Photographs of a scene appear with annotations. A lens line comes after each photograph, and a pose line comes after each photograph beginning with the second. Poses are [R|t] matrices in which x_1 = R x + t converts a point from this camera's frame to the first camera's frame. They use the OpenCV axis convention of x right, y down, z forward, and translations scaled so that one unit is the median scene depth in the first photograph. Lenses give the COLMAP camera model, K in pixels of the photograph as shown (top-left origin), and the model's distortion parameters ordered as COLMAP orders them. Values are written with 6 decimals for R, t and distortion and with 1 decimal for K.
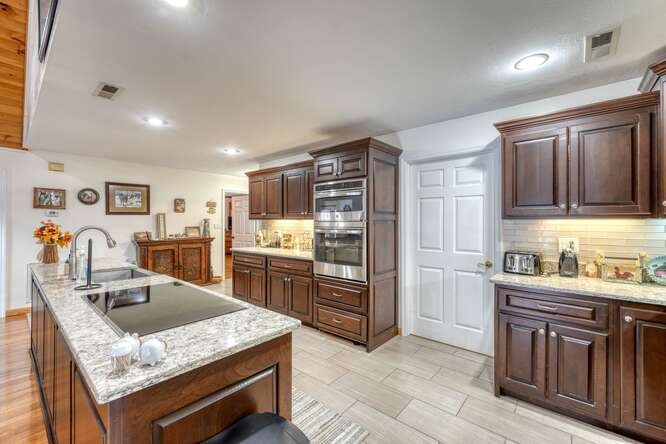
lens RADIAL K [[282.7, 0, 333.0], [0, 282.7, 222.0], [0, 0, 1]] dist [-0.000599, -0.000050]
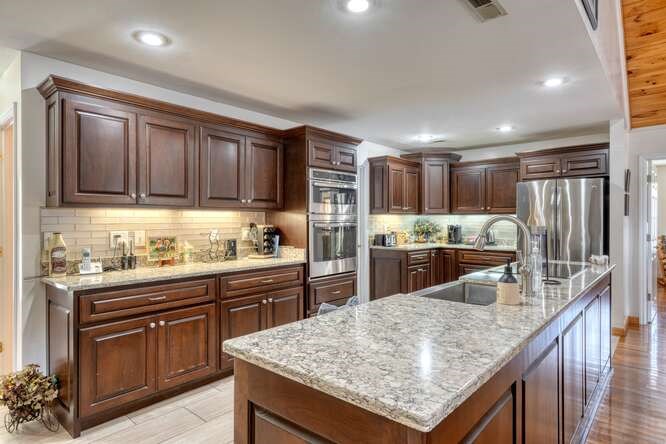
lens RADIAL K [[338.9, 0, 333.0], [0, 338.9, 222.0], [0, 0, 1]] dist [0.000574, 0.000190]
pose [[0.060675, -0.026962, 0.997793, -0.764109], [-0.006538, 0.999603, 0.027409, -0.004574], [-0.998136, -0.008186, 0.060474, 0.648819]]
